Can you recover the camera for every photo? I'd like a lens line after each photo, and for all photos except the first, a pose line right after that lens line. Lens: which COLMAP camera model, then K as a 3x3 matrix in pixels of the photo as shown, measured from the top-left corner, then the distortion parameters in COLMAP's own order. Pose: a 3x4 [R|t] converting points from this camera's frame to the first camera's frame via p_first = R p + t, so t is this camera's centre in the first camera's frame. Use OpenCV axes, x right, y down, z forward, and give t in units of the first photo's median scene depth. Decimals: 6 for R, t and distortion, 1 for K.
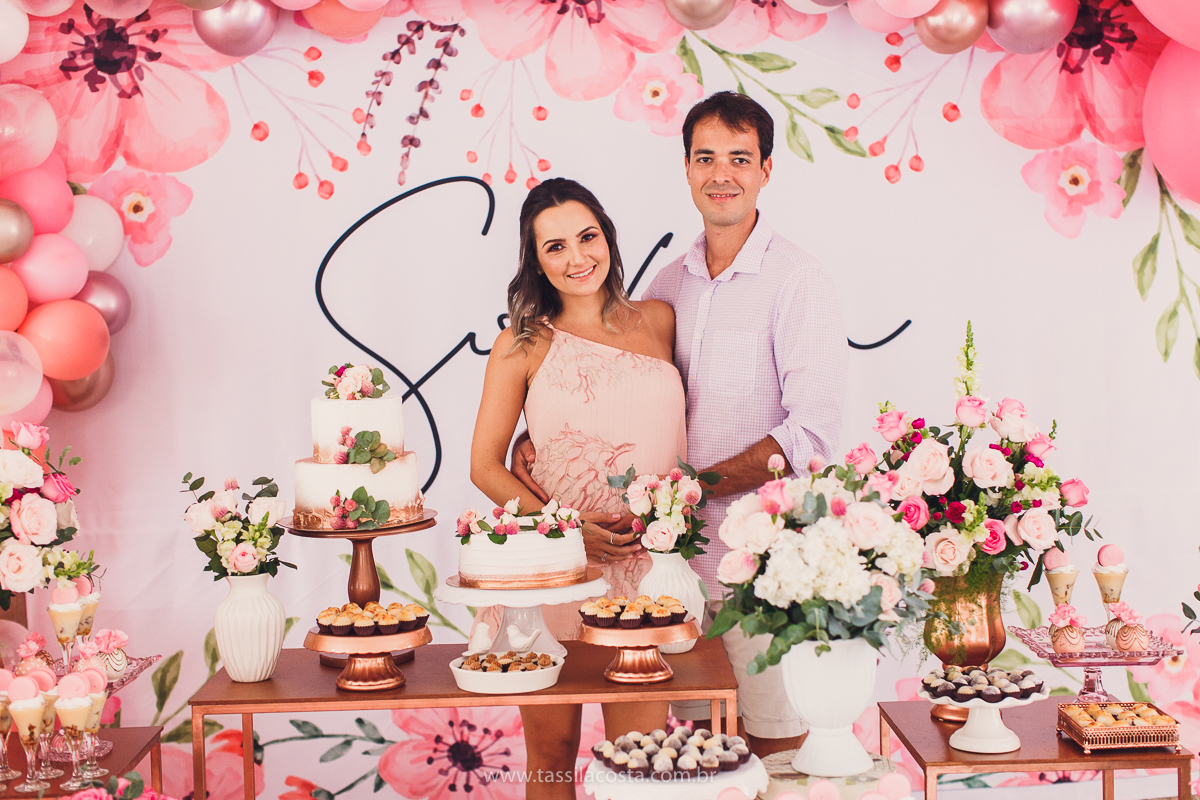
lens RADIAL K [[1727.8, 0, 614.7], [0, 1727.8, 401.1], [0, 0, 1]] dist [0.020974, 0.000000]
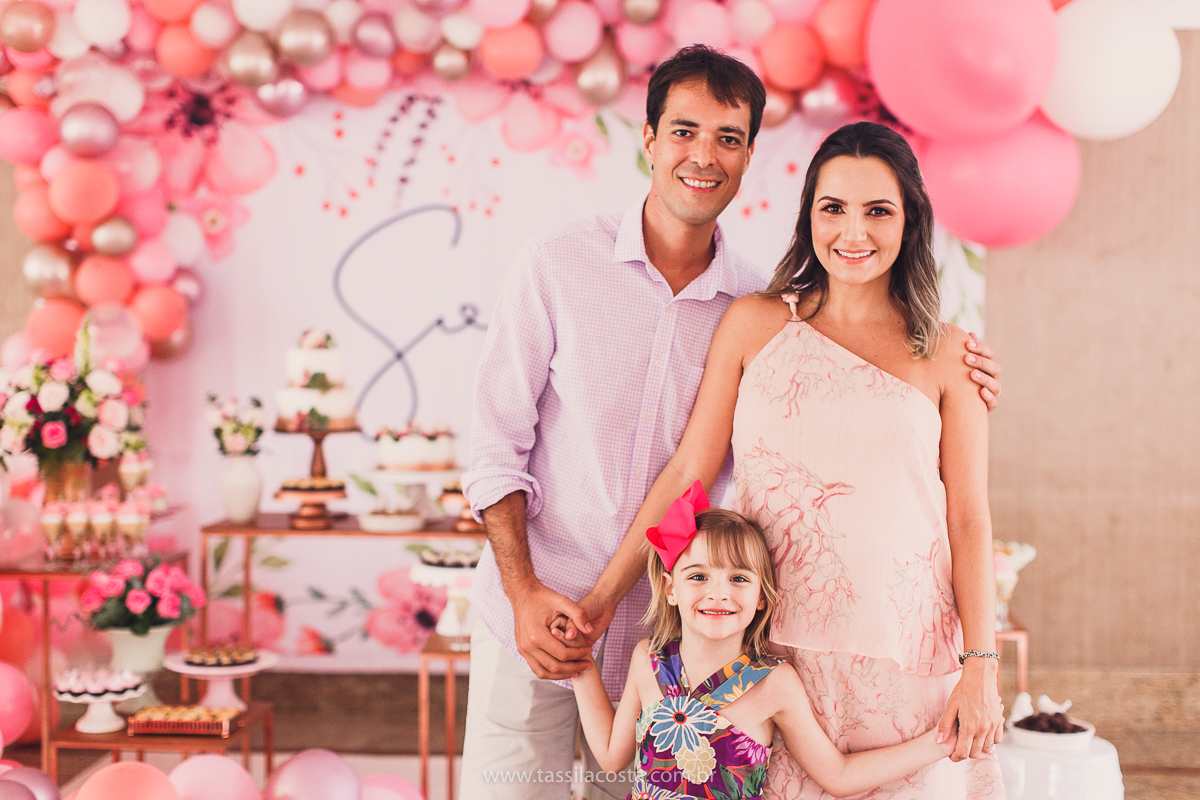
lens RADIAL K [[1727.8, 0, 605.0], [0, 1727.8, 400.8], [0, 0, 1]] dist [0.020974, 0.000000]
pose [[0.994712, 0.037463, -0.095624, 0.188411], [-0.037820, 0.999283, -0.001926, 0.026626], [0.095483, 0.005532, 0.995416, -0.391444]]
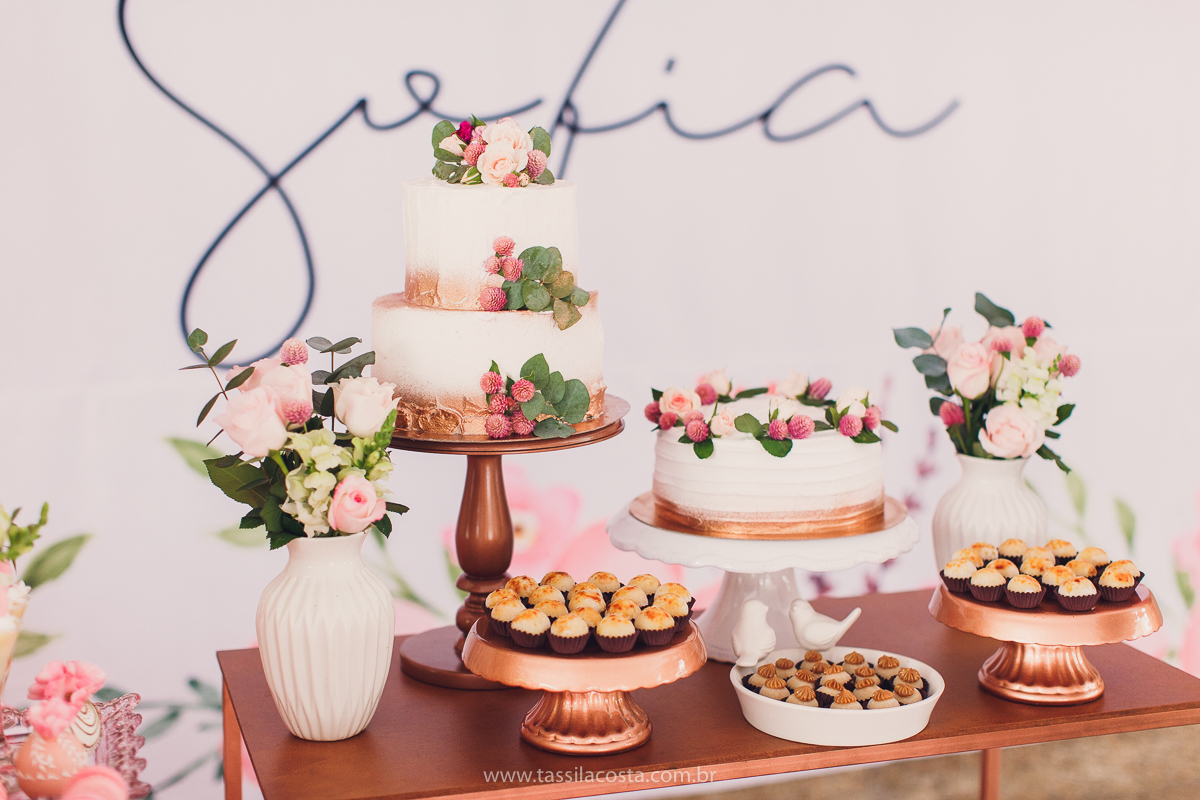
lens RADIAL K [[1727.8, 0, 591.9], [0, 1727.8, 391.6], [0, 0, 1]] dist [0.020974, 0.000000]
pose [[0.958549, -0.015798, 0.284490, -0.190206], [-0.012712, 0.995096, 0.098093, 0.006452], [-0.284644, -0.097643, 0.953647, 0.340058]]
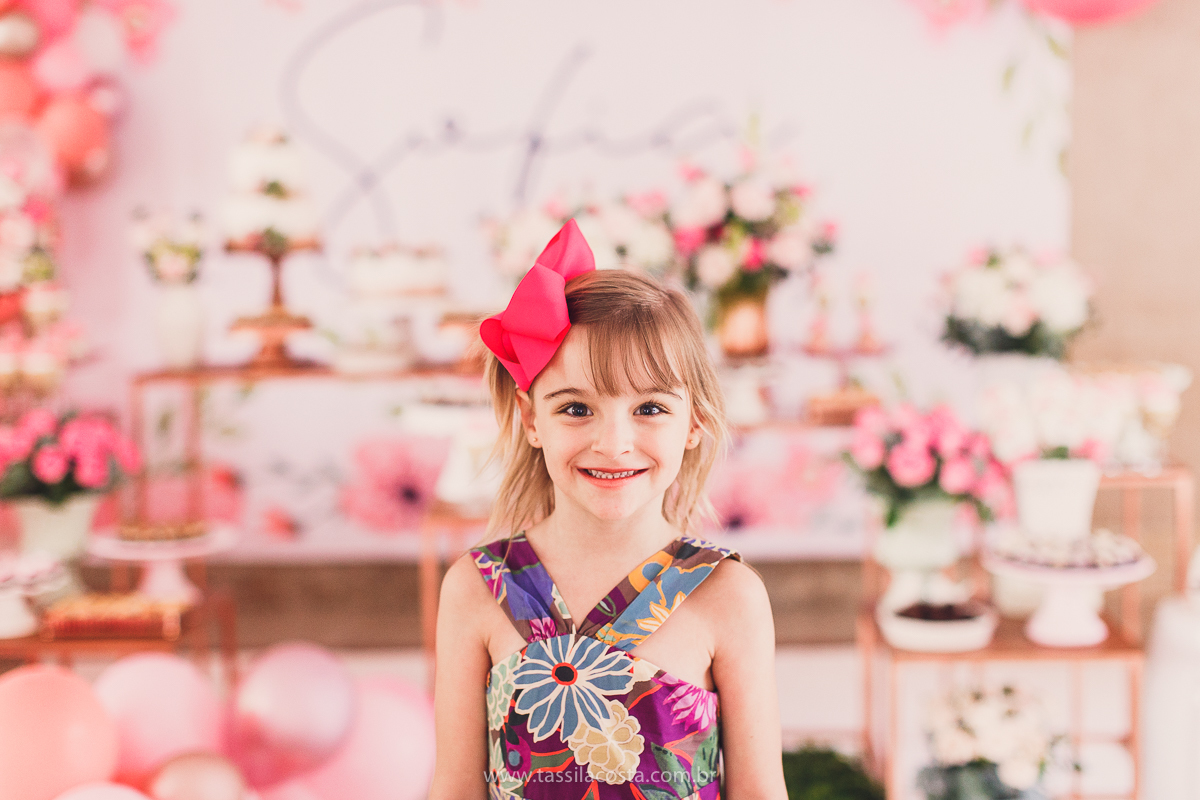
lens RADIAL K [[1727.8, 0, 599.8], [0, 1727.8, 427.0], [0, 0, 1]] dist [0.020974, 0.000000]
pose [[0.997375, 0.017485, -0.070265, 0.128437], [-0.012212, 0.997126, 0.074776, 0.071741], [0.071370, -0.073722, 0.994722, -0.176498]]
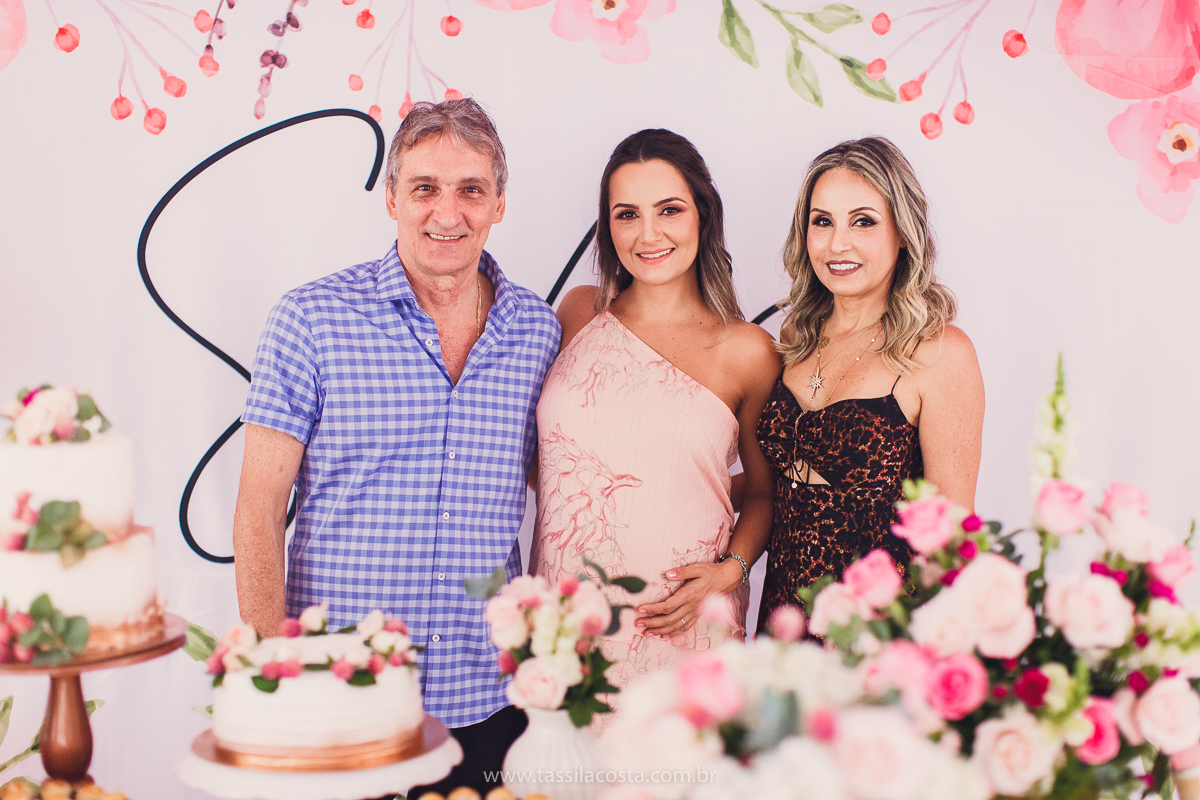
lens RADIAL K [[1727.8, 0, 604.9], [0, 1727.8, 380.9], [0, 0, 1]] dist [0.020974, 0.000000]
pose [[0.999255, 0.035693, -0.014660, 0.038194], [-0.035607, 0.999347, 0.006132, -0.023681], [0.014869, -0.005606, 0.999874, 0.271237]]
